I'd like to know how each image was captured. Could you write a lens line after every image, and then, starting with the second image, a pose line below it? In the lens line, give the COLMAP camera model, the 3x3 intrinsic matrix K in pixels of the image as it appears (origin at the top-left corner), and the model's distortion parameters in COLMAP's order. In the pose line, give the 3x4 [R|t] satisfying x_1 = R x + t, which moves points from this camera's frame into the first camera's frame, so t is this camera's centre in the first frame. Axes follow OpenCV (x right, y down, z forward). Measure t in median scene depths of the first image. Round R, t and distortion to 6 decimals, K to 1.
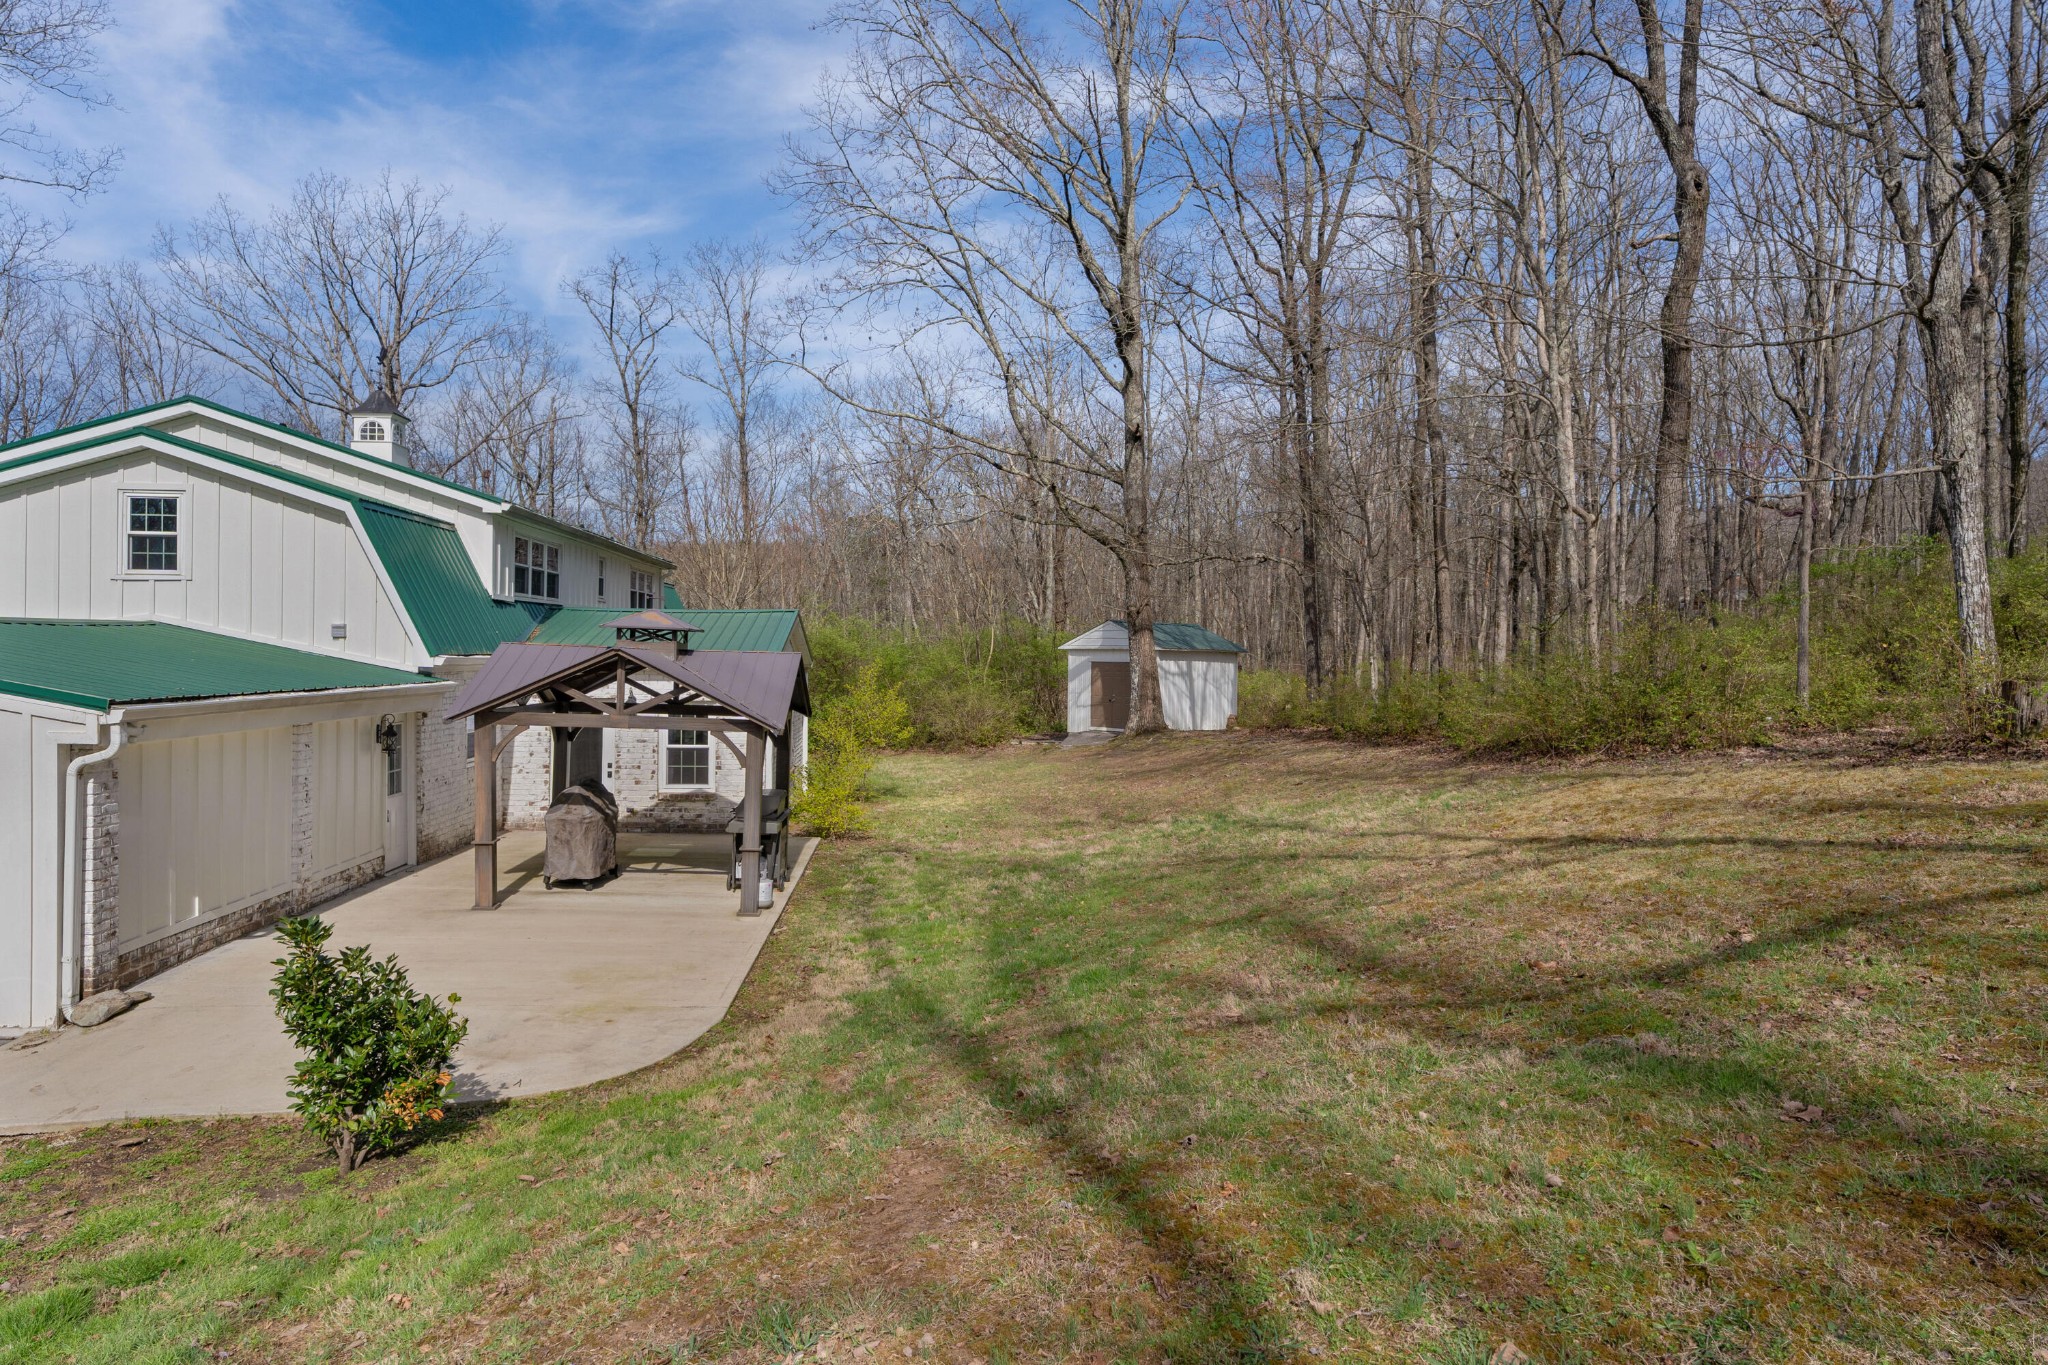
lens RADIAL K [[1198.7, 0, 987.3], [0, 1198.7, 673.8], [0, 0, 1]] dist [0.000832, 0.000988]
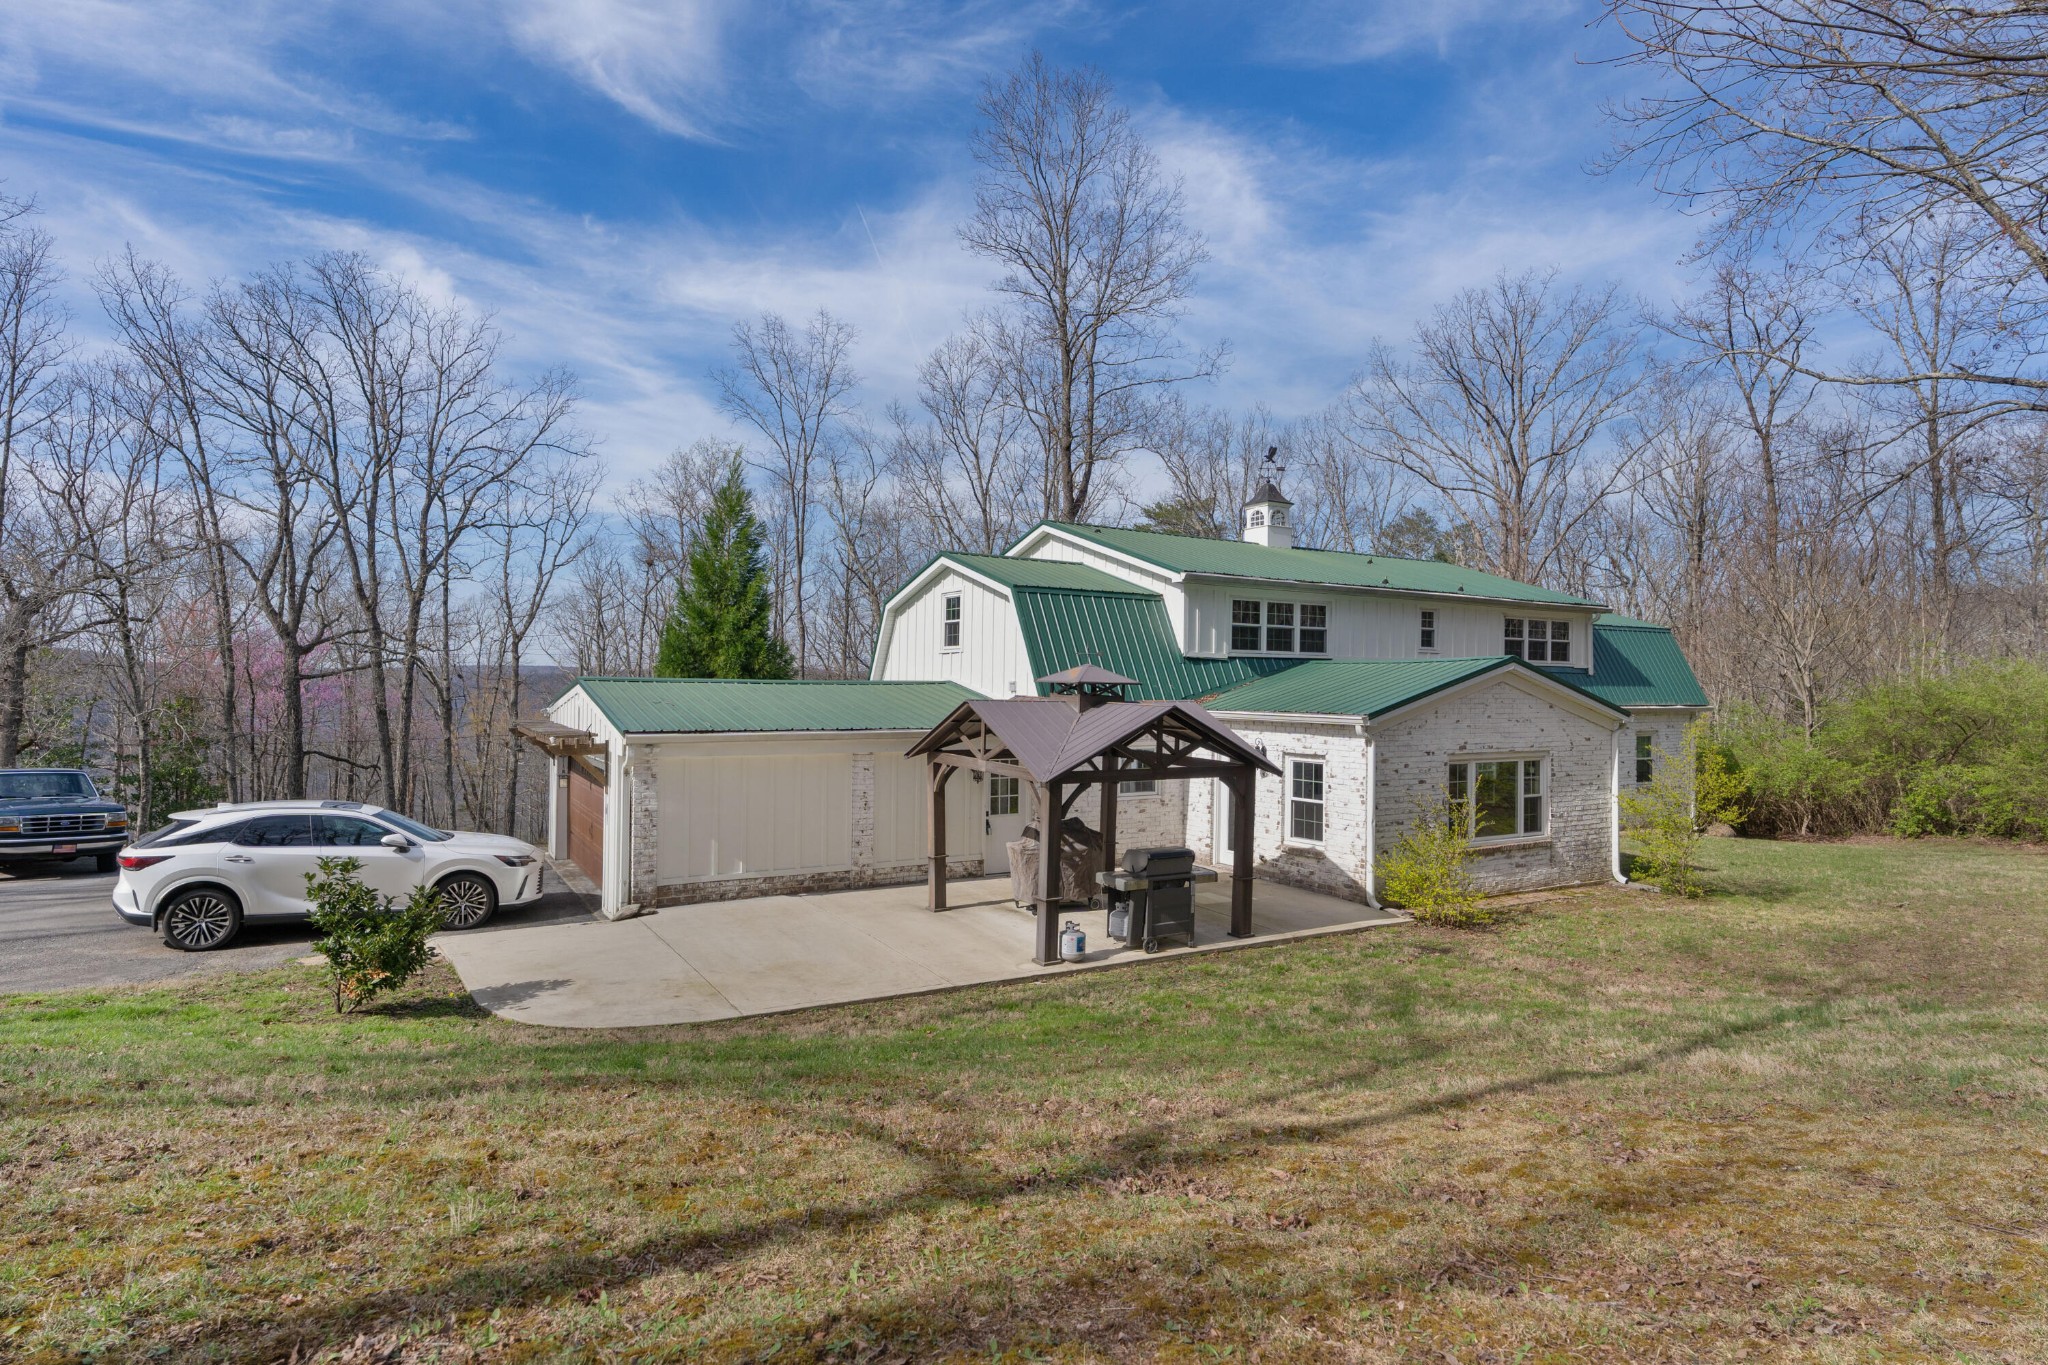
lens RADIAL K [[1066.3, 0, 1024.0], [0, 1066.3, 682.5], [0, 0, 1]] dist [-0.003837, 0.000144]
pose [[0.457662, -0.011985, -0.889045, 0.424496], [-0.020103, 0.999514, -0.023822, -0.010413], [0.888899, 0.028775, 0.457199, 0.399851]]
